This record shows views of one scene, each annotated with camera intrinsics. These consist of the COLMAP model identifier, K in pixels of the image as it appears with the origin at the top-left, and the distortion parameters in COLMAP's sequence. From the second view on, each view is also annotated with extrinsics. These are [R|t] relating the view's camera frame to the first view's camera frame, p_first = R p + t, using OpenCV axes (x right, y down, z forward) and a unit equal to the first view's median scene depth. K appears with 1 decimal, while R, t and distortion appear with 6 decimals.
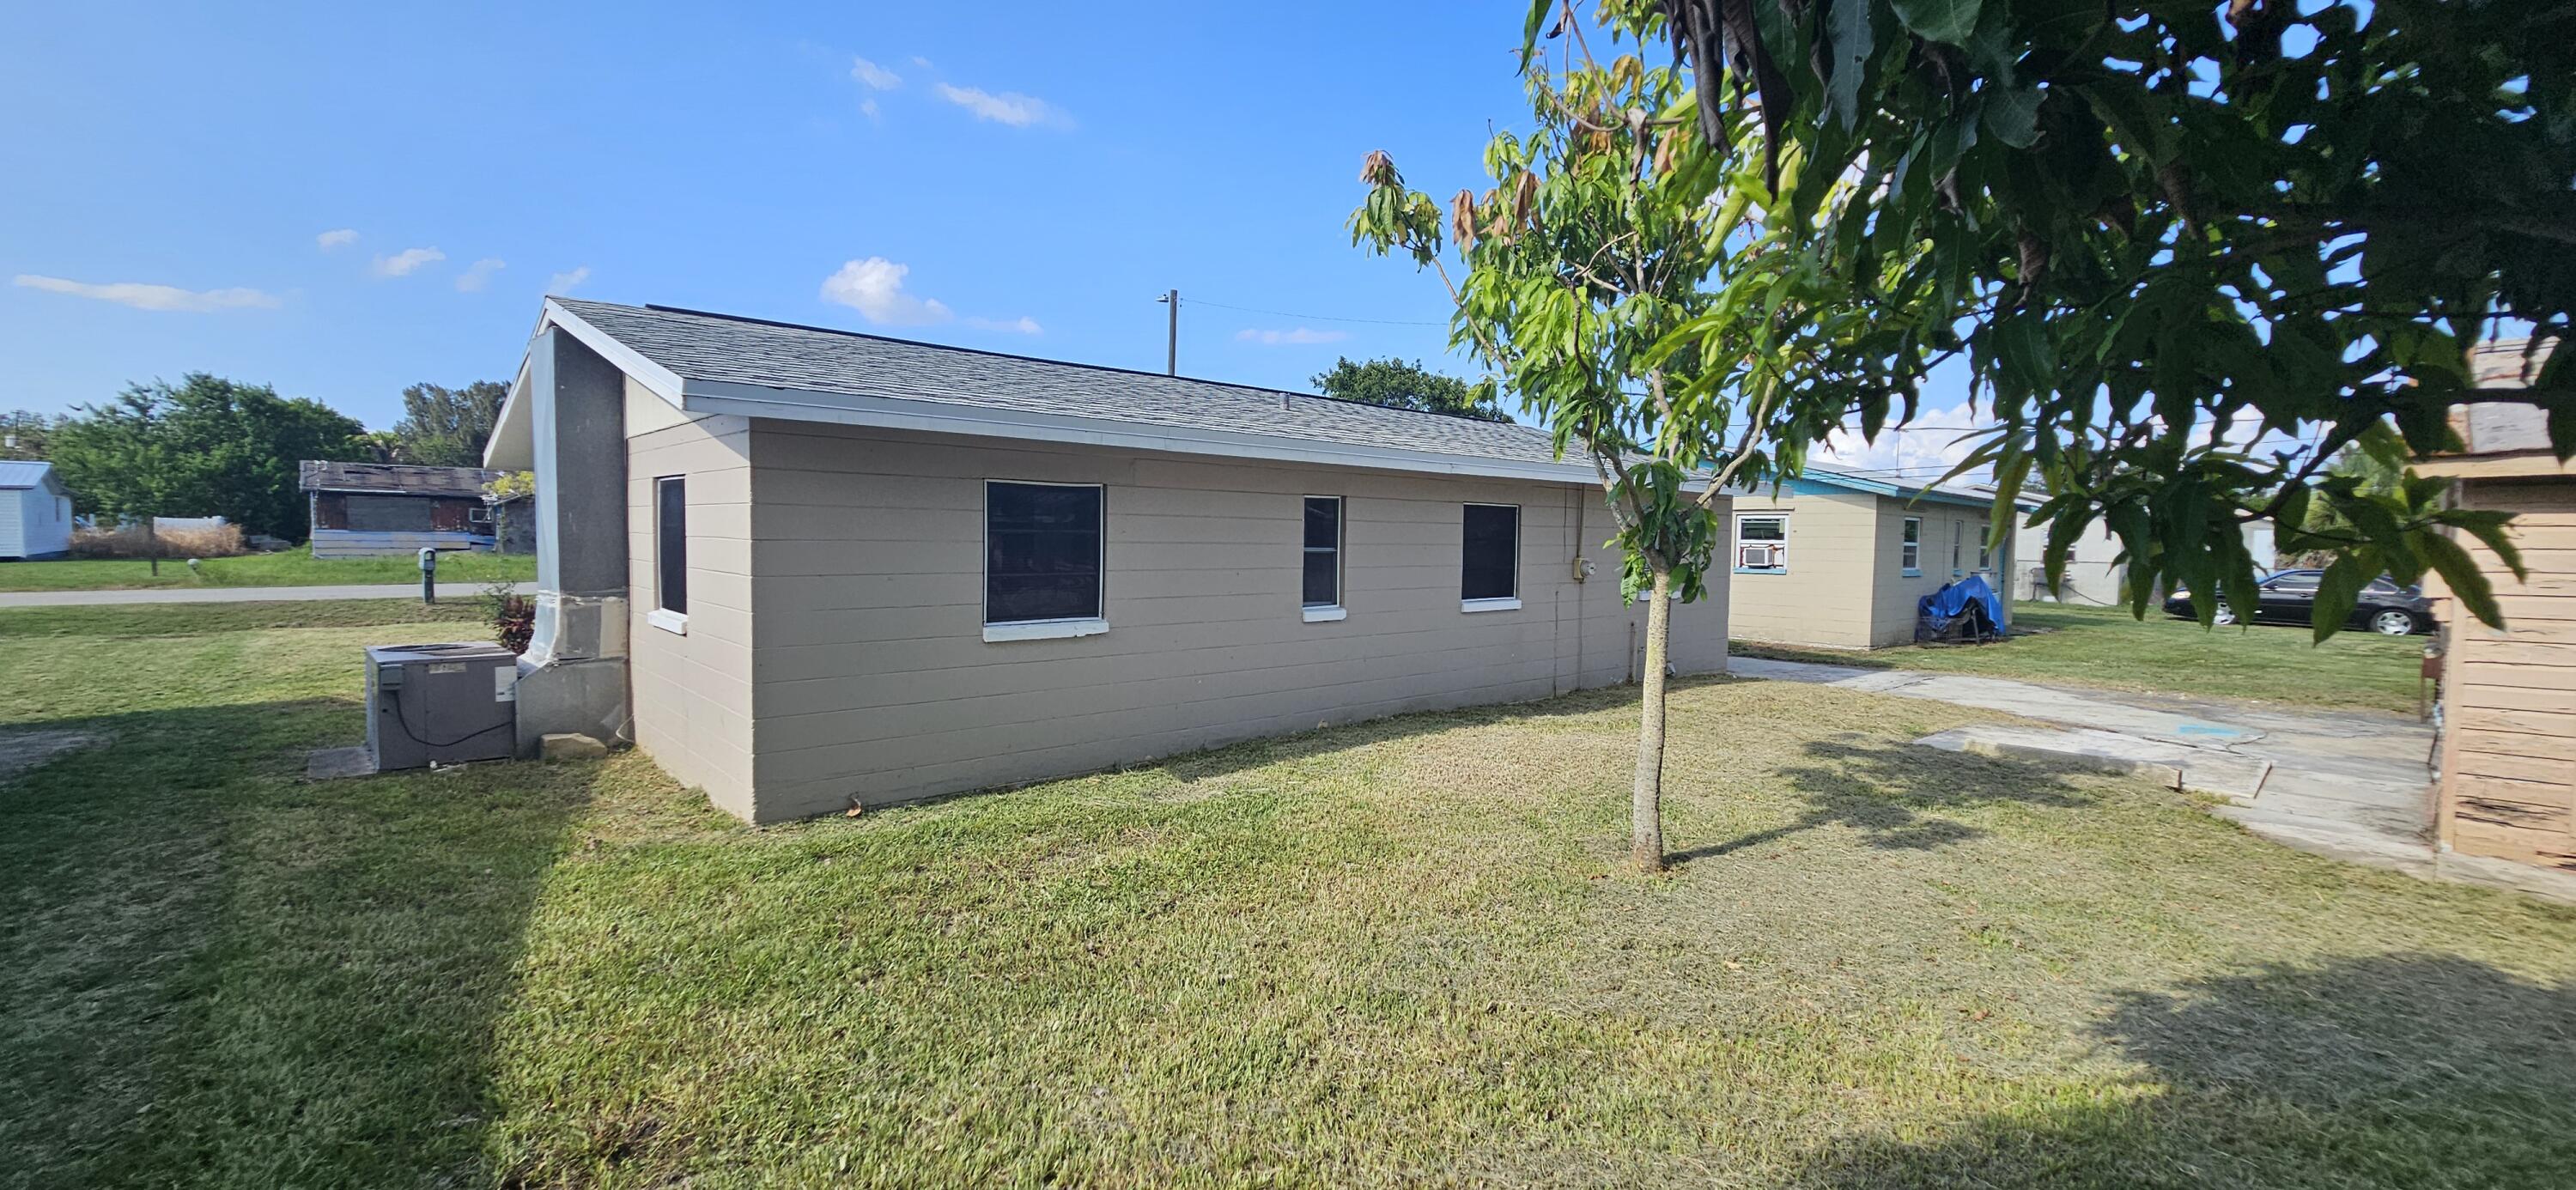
lens RADIAL K [[1113.2, 0, 1288.0], [0, 1113.2, 595.0], [0, 0, 1]] dist [-0.002004, -0.000518]
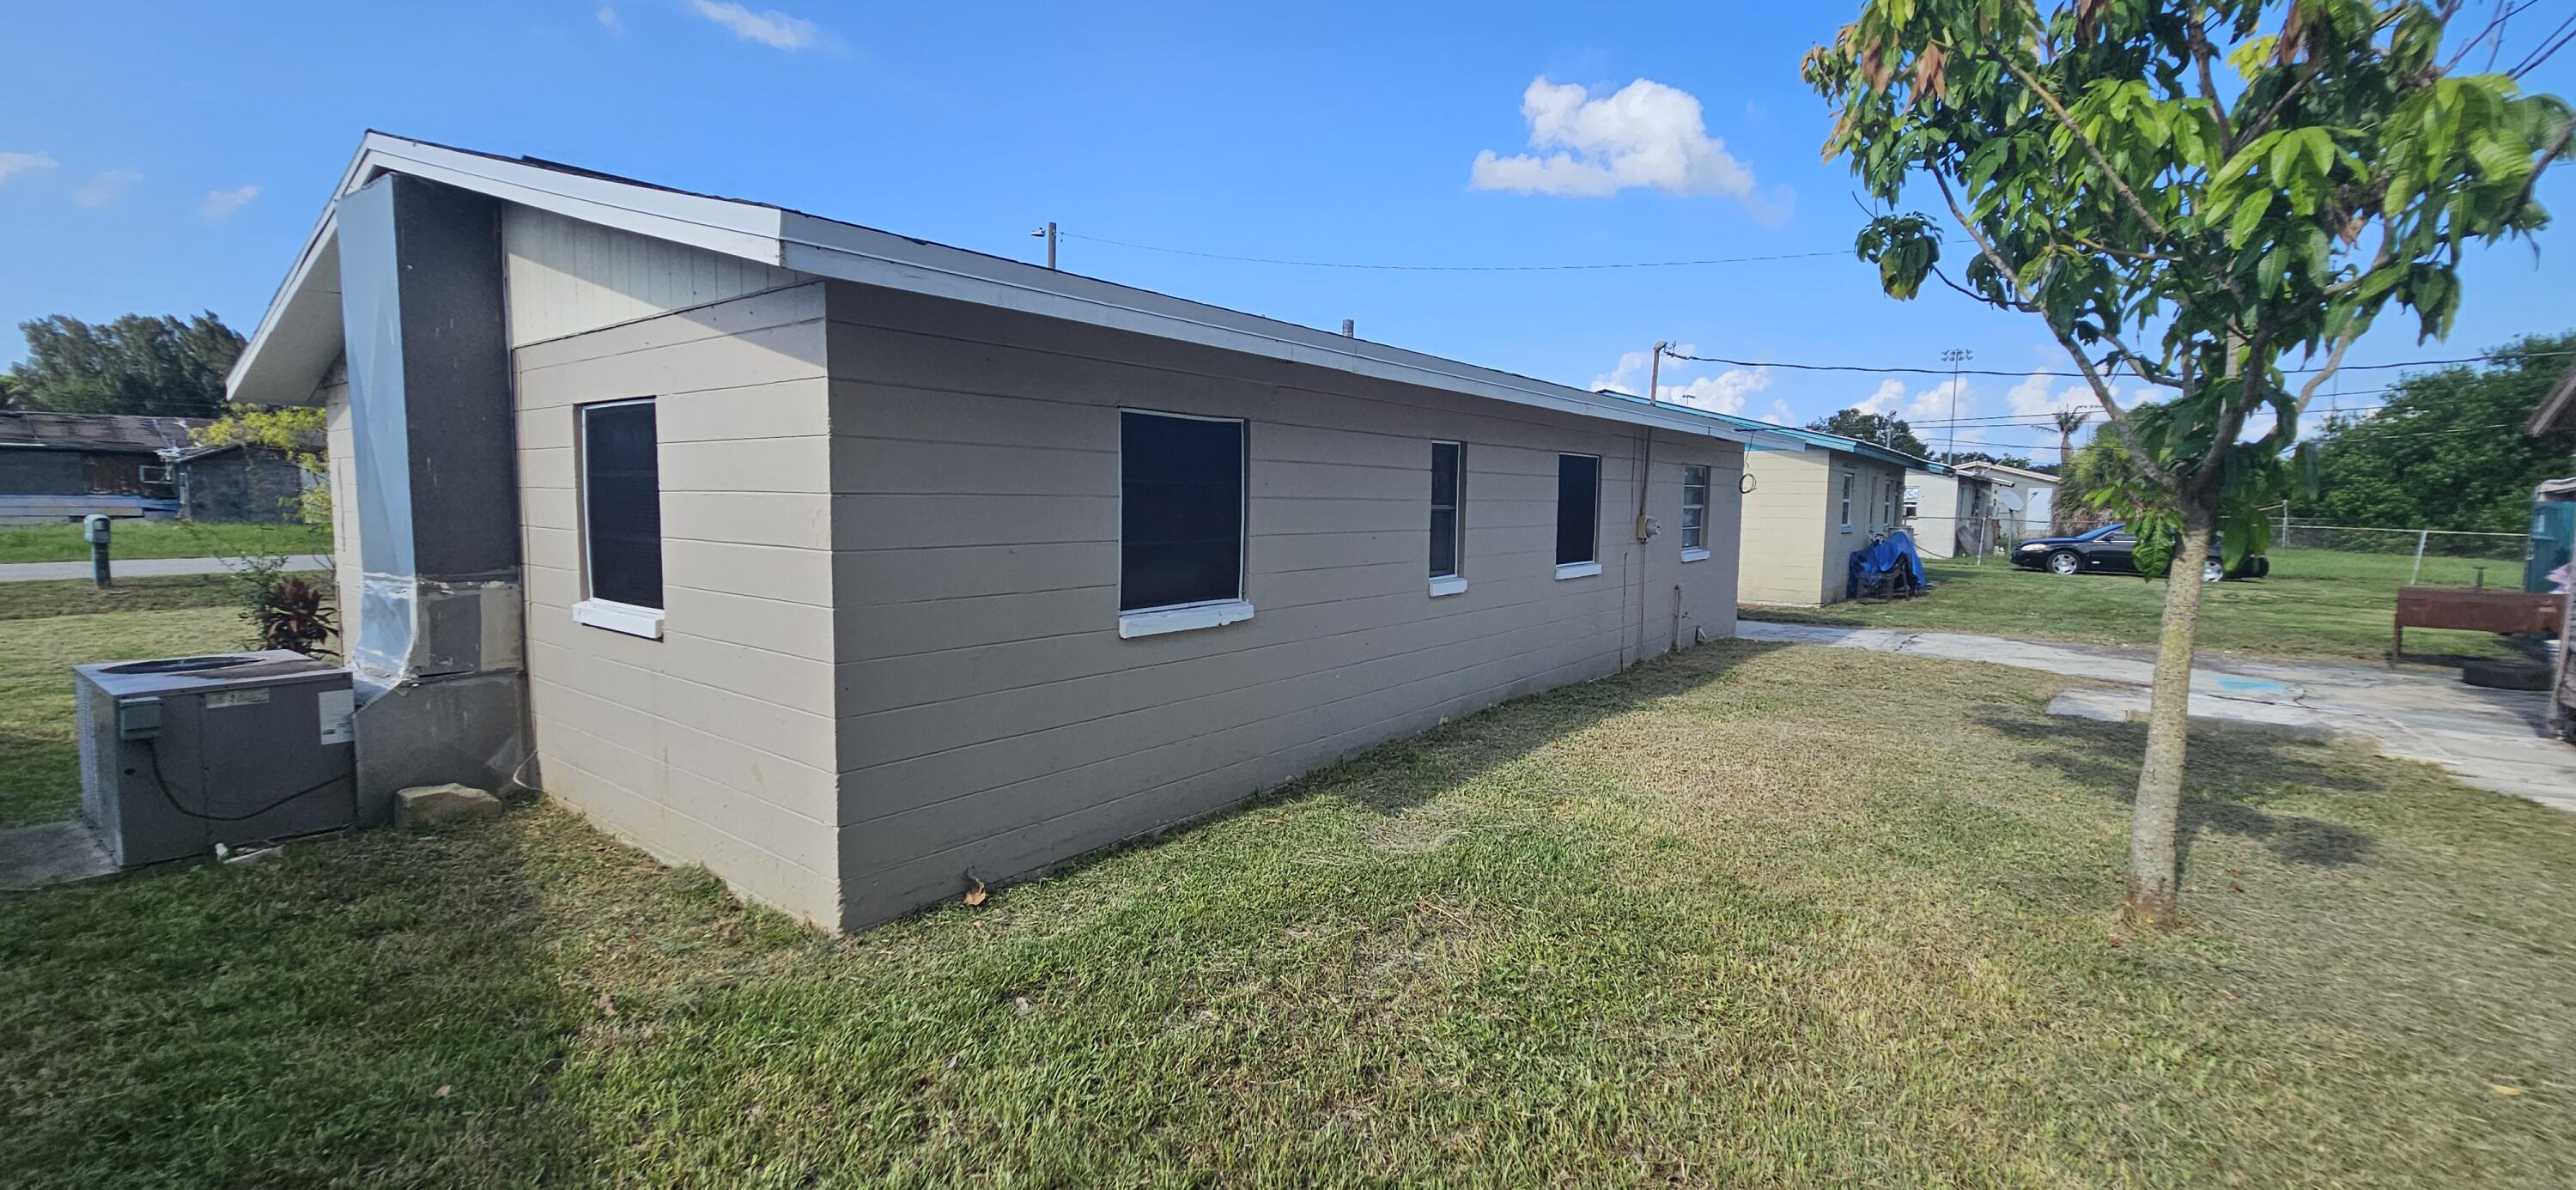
lens RADIAL K [[1112.5, 0, 1306.4], [0, 1112.5, 594.3], [0, 0, 1]] dist [-0.002412, 0.001207]
pose [[0.983419, -0.019679, 0.180277, -0.251634], [0.013521, 0.999285, 0.035322, -0.008143], [-0.180843, -0.032298, 0.982982, 0.248006]]
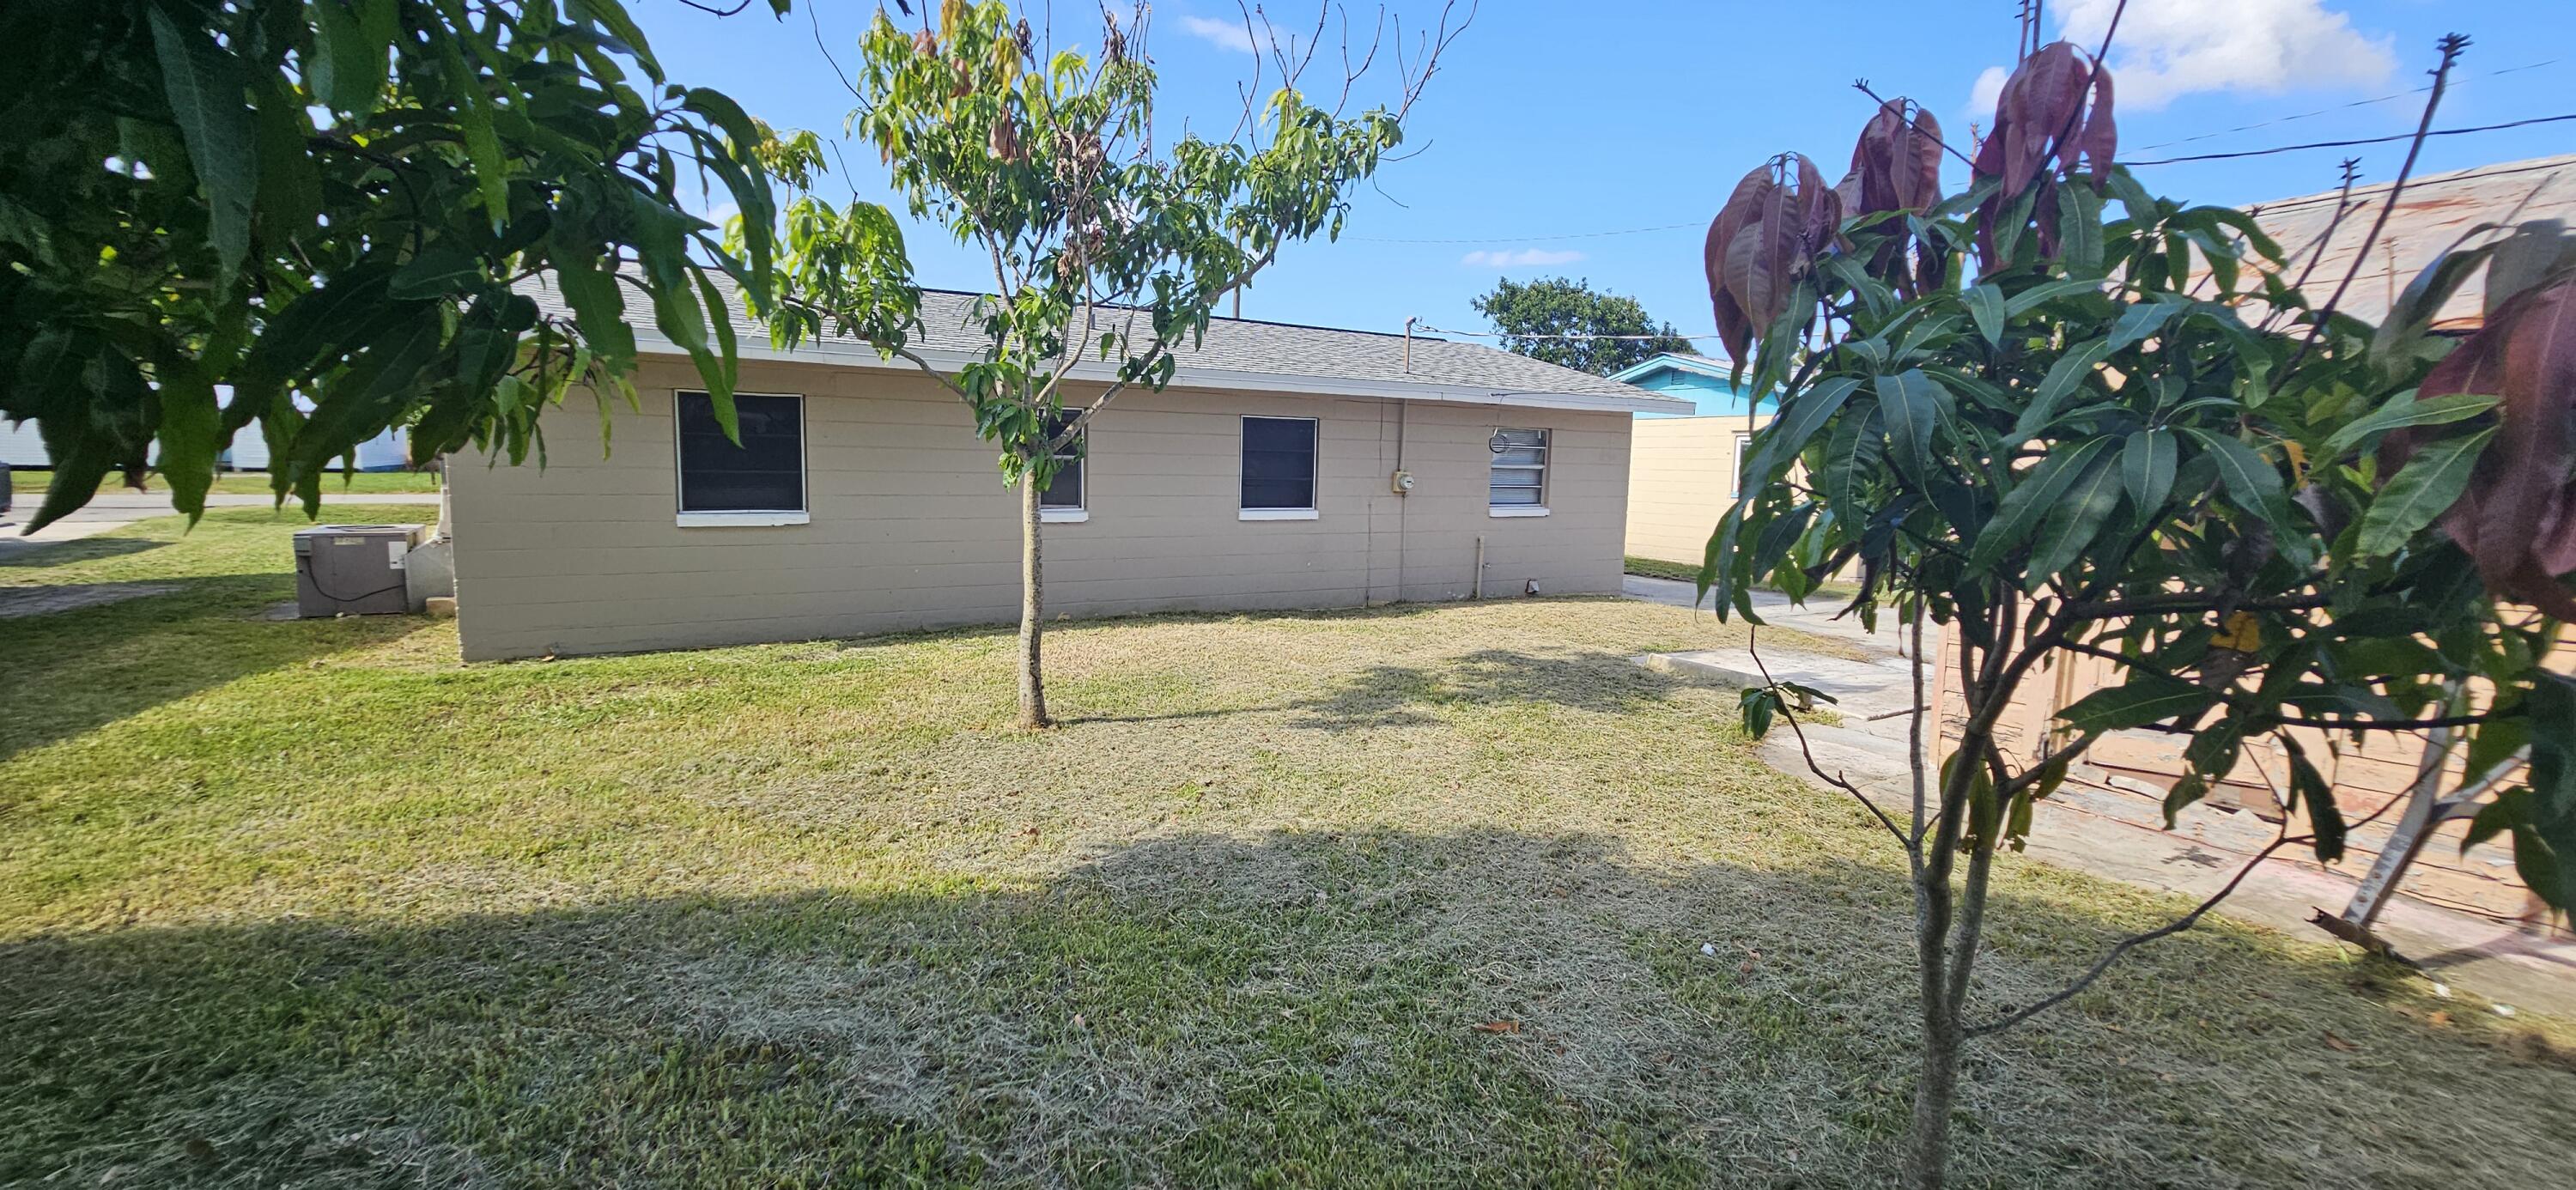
lens RADIAL K [[1112.5, 0, 1306.4], [0, 1112.5, 594.3], [0, 0, 1]] dist [-0.002412, 0.001207]
pose [[0.978631, 0.031845, -0.203144, 0.565769], [-0.019051, 0.997727, 0.064630, 0.021914], [0.204740, -0.059379, 0.977014, -0.034167]]
